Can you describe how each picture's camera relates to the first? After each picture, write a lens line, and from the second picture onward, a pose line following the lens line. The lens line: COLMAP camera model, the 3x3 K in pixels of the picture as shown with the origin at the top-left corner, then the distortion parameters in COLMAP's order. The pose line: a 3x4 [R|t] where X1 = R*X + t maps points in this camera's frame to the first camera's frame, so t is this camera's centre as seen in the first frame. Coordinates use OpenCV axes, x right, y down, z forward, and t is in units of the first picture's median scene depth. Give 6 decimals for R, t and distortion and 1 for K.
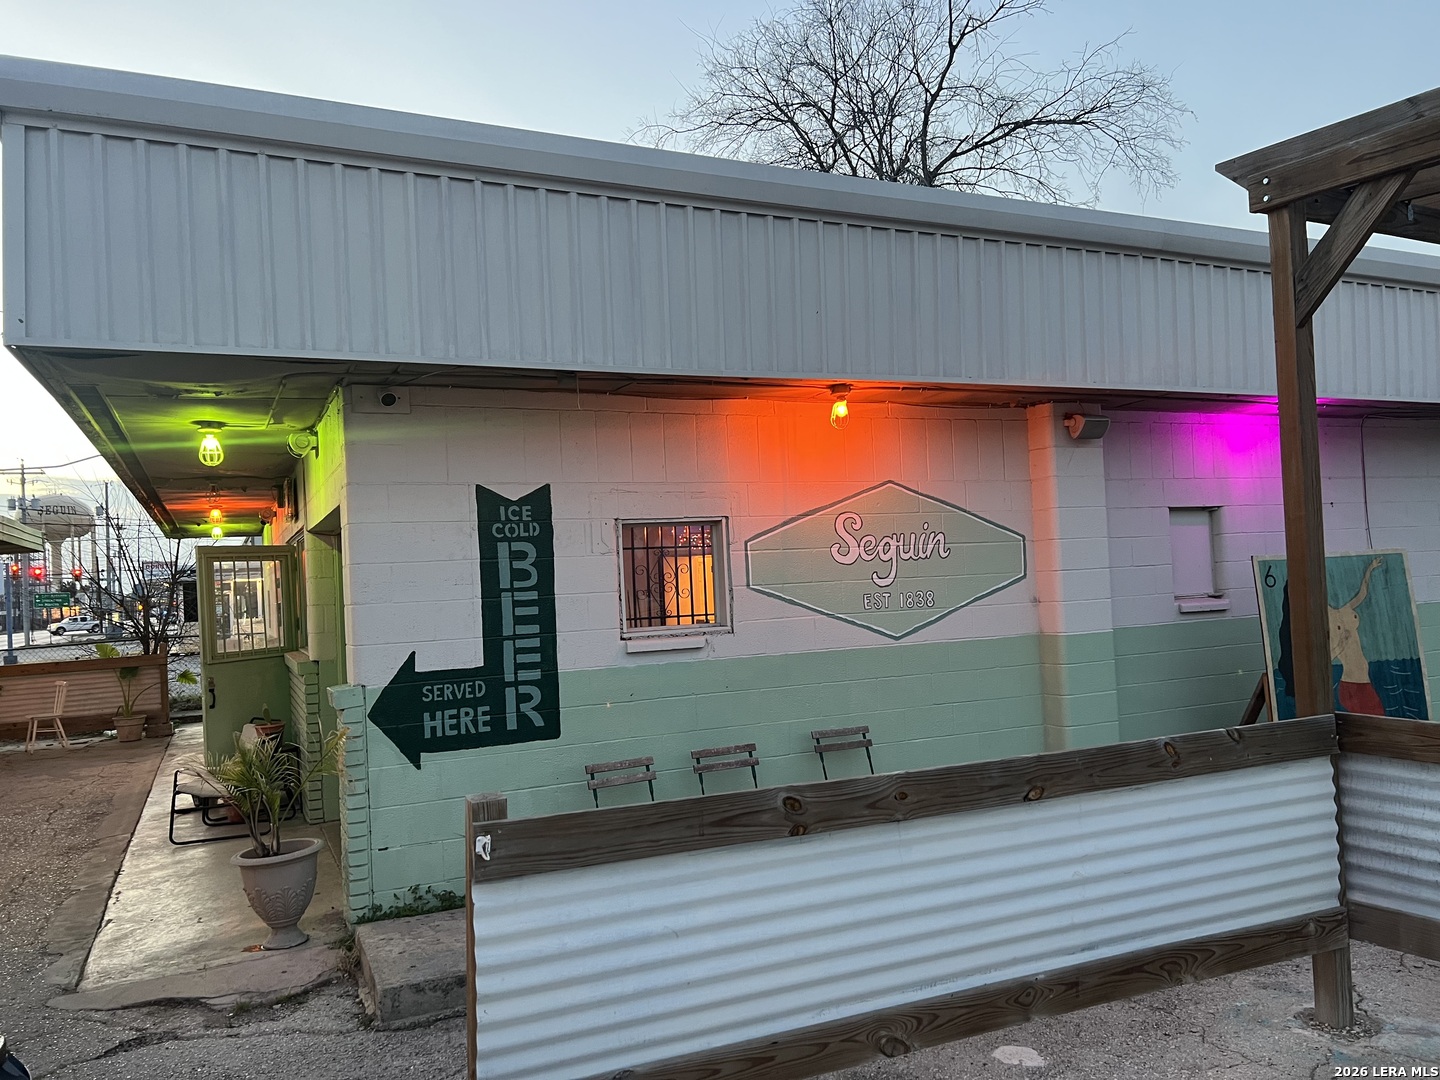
lens RADIAL K [[1085.4, 0, 739.4], [0, 1085.4, 536.3], [0, 0, 1]] dist [0.103888, -0.140658]
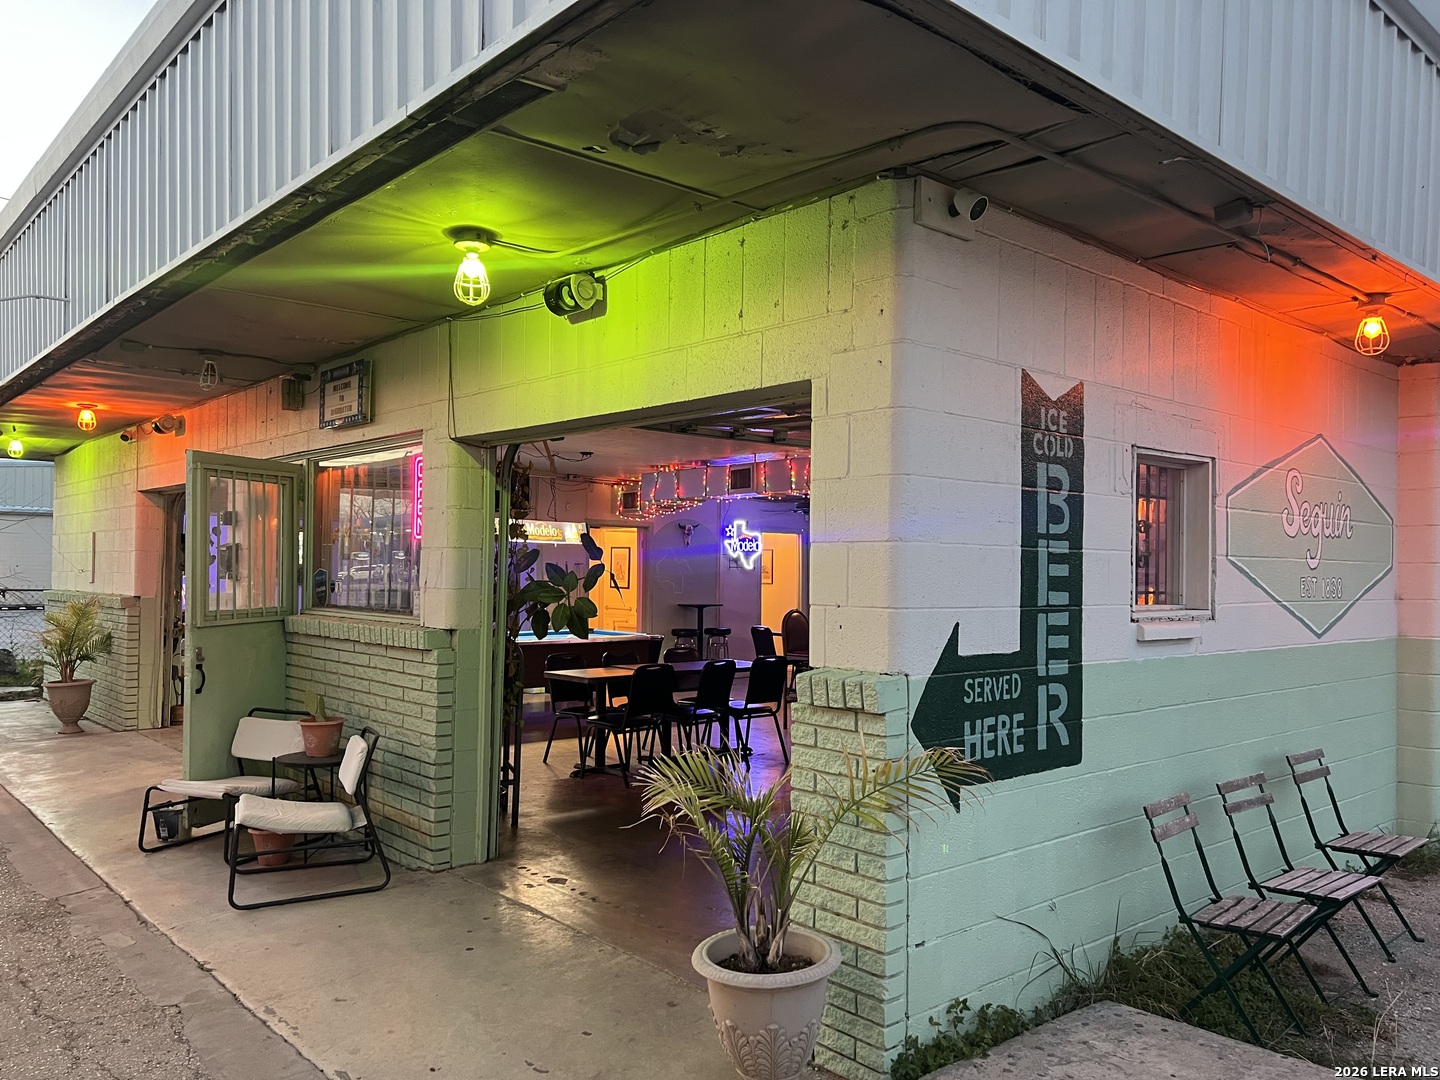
lens RADIAL K [[1085.4, 0, 739.4], [0, 1085.4, 536.3], [0, 0, 1]] dist [0.103888, -0.140658]
pose [[0.957166, 0.068165, 0.281401, -0.565274], [-0.069760, 0.997554, -0.004359, 0.064297], [-0.281010, -0.015458, 0.959580, 0.419568]]
